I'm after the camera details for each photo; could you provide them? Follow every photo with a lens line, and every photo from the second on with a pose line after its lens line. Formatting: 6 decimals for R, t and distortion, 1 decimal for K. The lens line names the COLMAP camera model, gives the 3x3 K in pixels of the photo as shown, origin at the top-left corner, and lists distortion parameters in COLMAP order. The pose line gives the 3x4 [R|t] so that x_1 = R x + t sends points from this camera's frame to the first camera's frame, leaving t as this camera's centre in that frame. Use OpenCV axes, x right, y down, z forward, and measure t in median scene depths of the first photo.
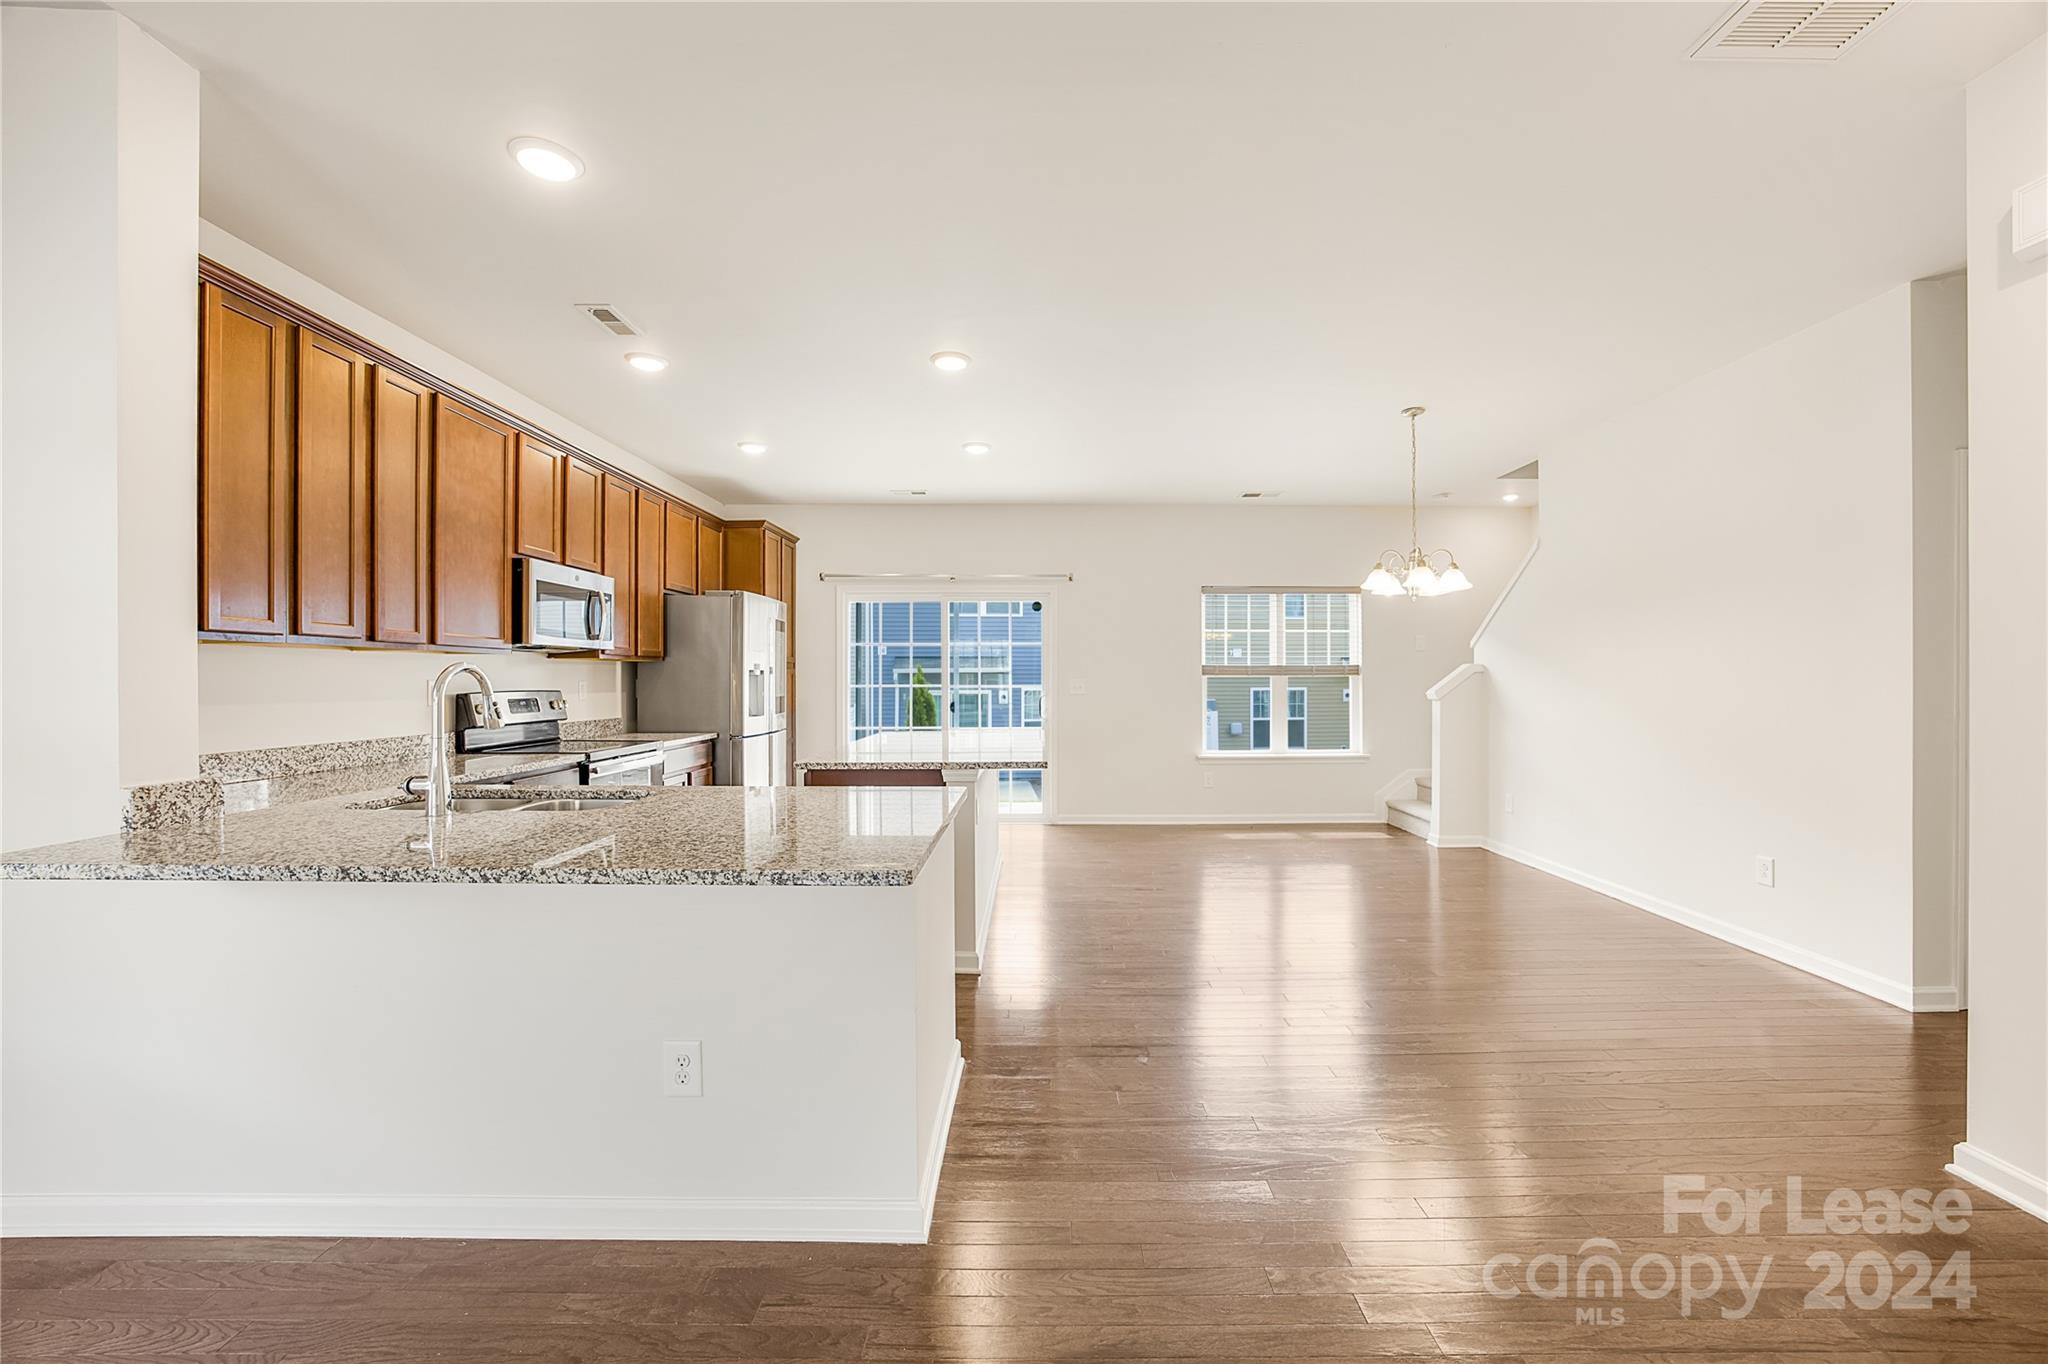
lens RADIAL K [[802.9, 0, 1030.8], [0, 802.9, 677.4], [0, 0, 1]] dist [-0.042625, 0.013527]
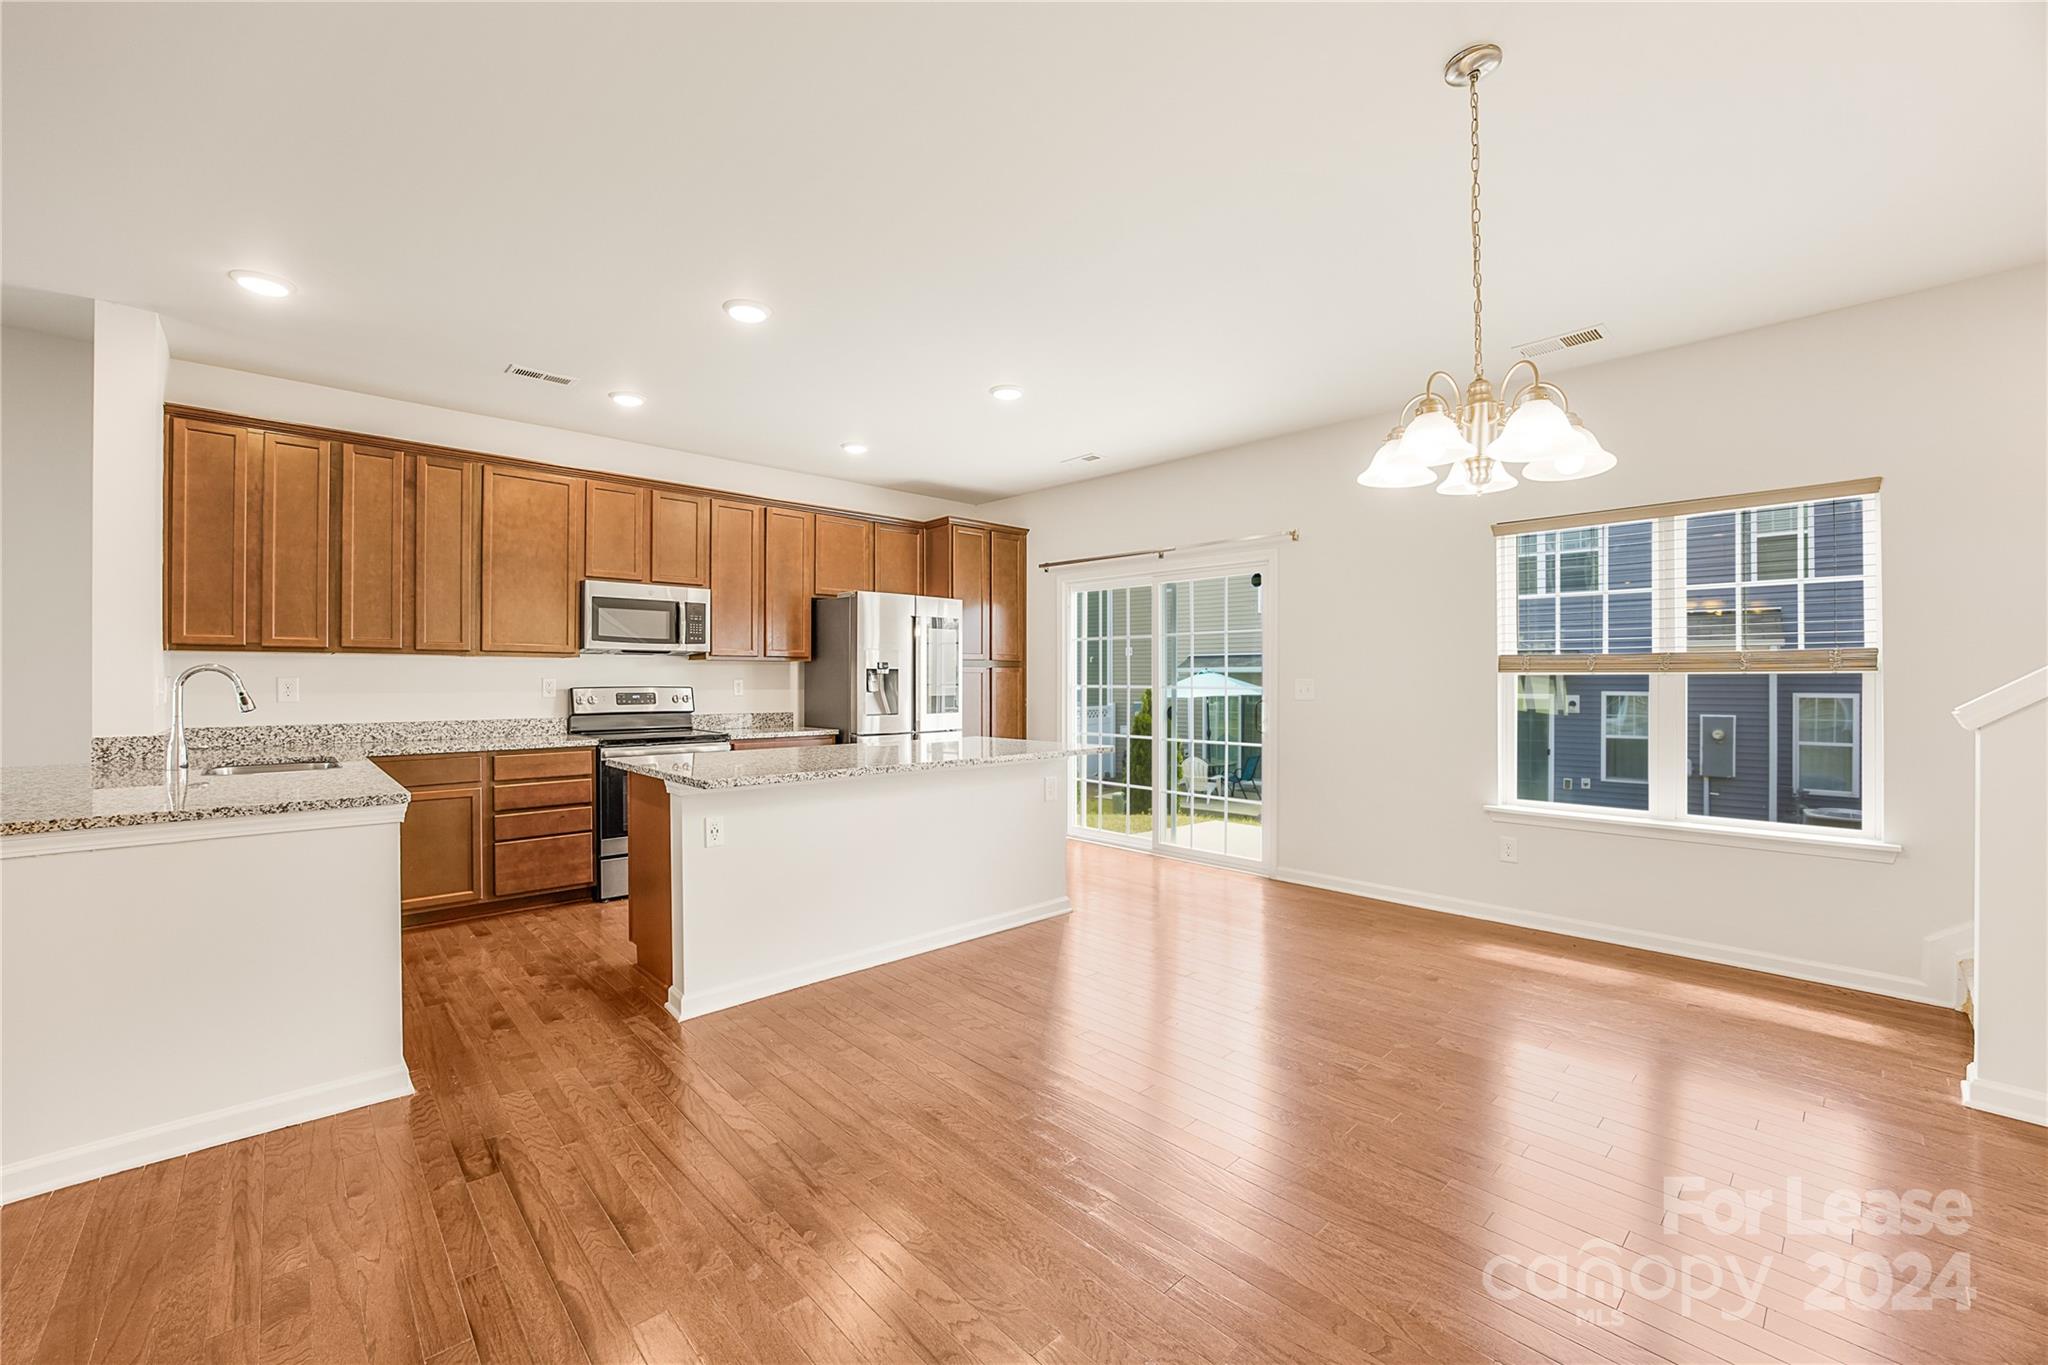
lens RADIAL K [[814.2, 0, 1006.3], [0, 814.2, 677.0], [0, 0, 1]] dist [-0.021250, 0.000386]
pose [[0.686043, 0.000122, -0.727561, 0.508037], [-0.000816, 0.999999, -0.000602, 0.001946], [0.727560, 0.001007, 0.686043, 0.418202]]
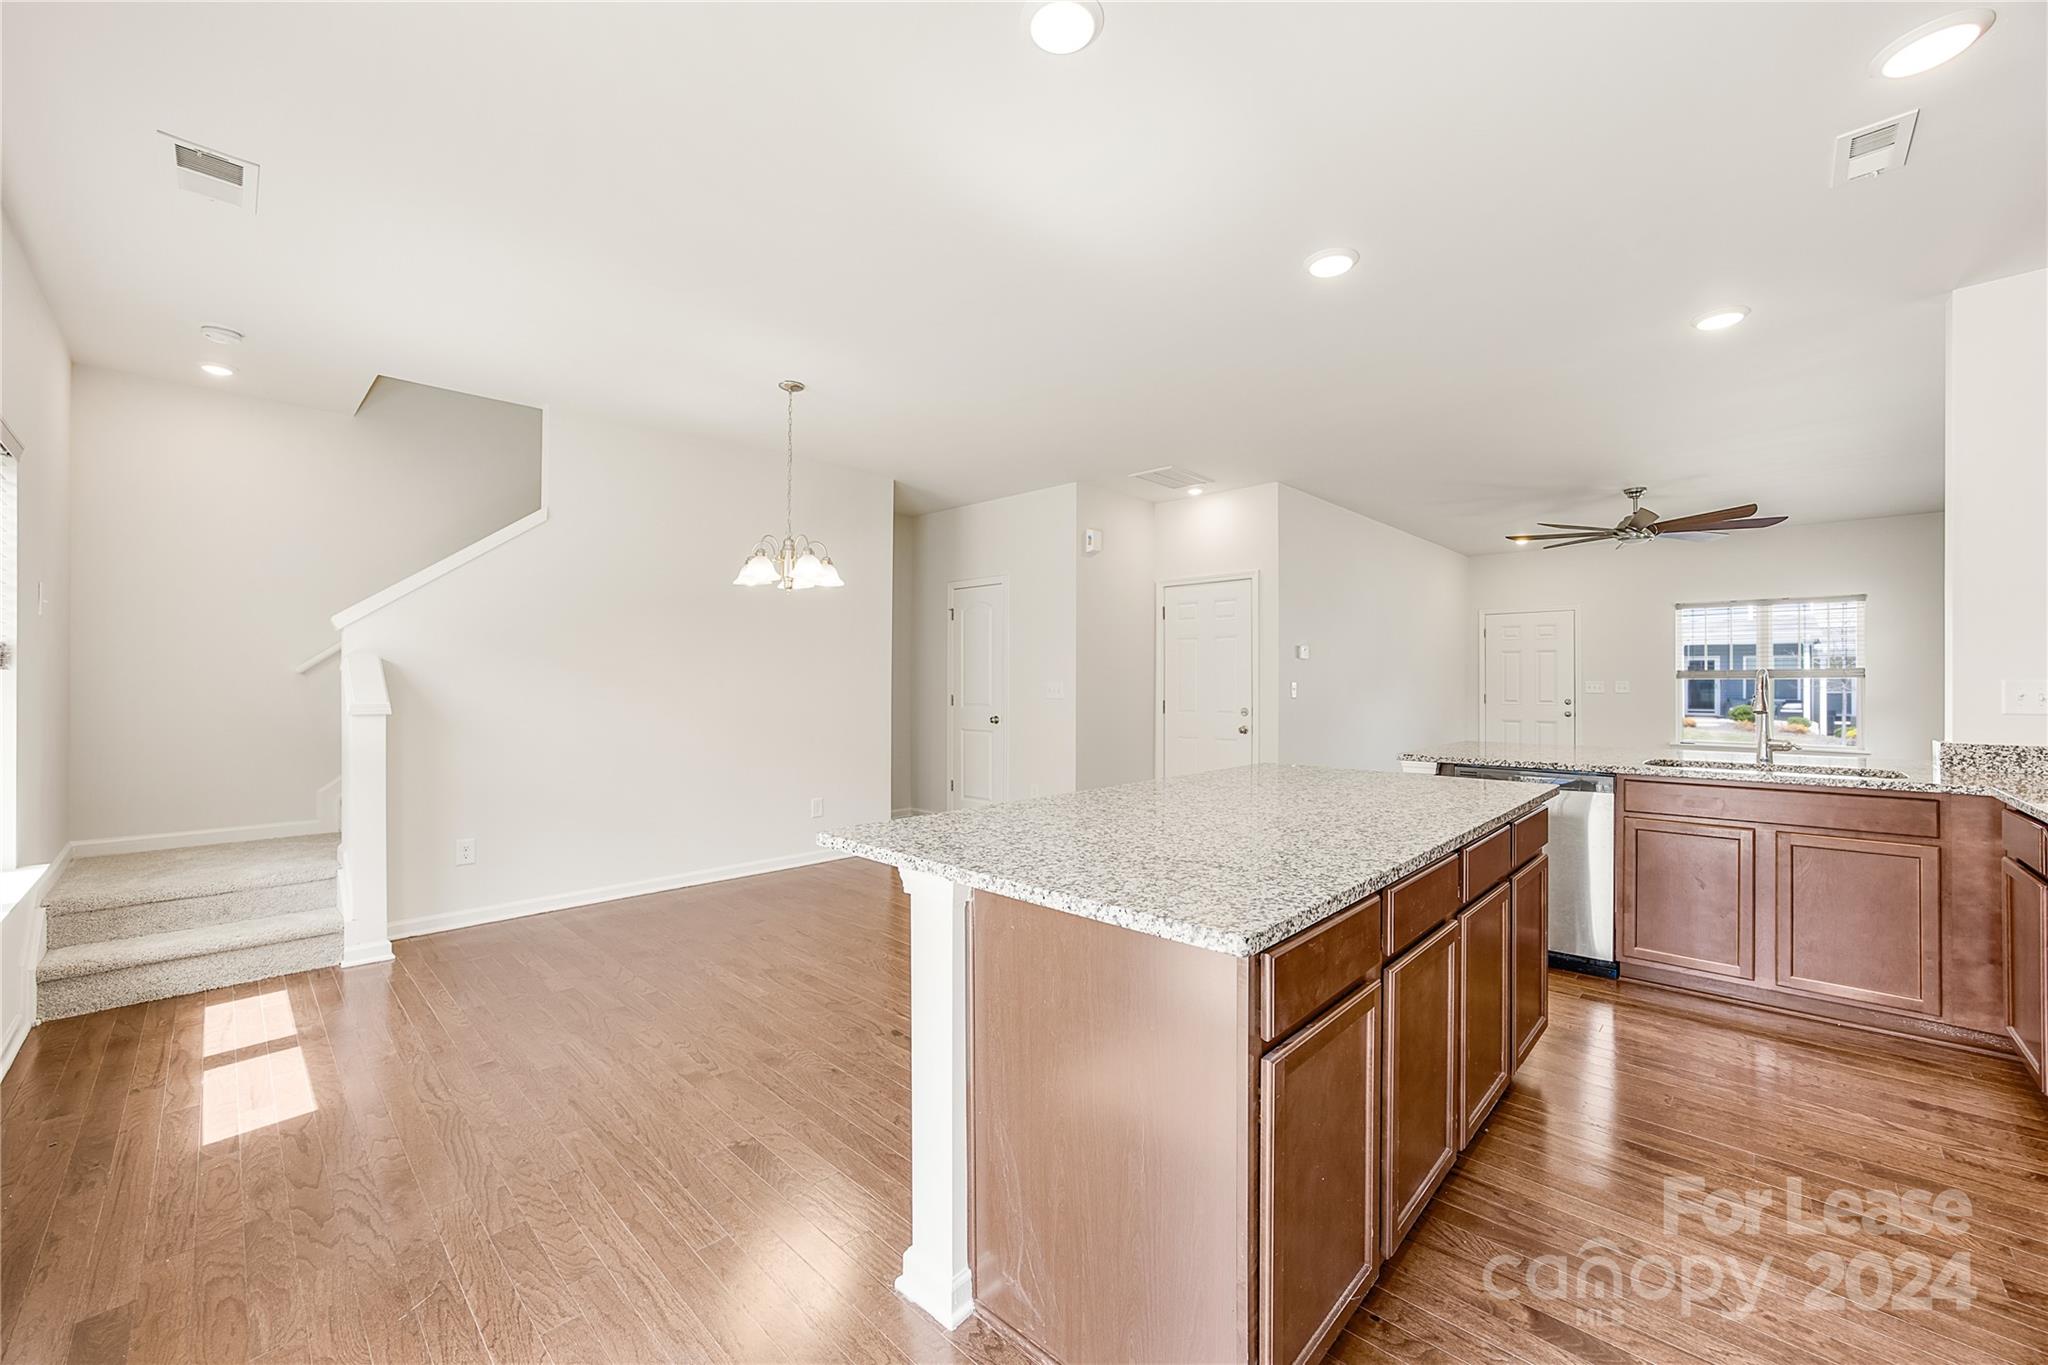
lens RADIAL K [[802.9, 0, 1030.8], [0, 802.9, 677.9], [0, 0, 1]] dist [-0.042625, 0.013527]
pose [[-0.737634, 0.002373, 0.675196, -0.286333], [-0.000629, 0.999991, -0.004202, 0.001489], [-0.675200, -0.003524, -0.737626, 1.213860]]
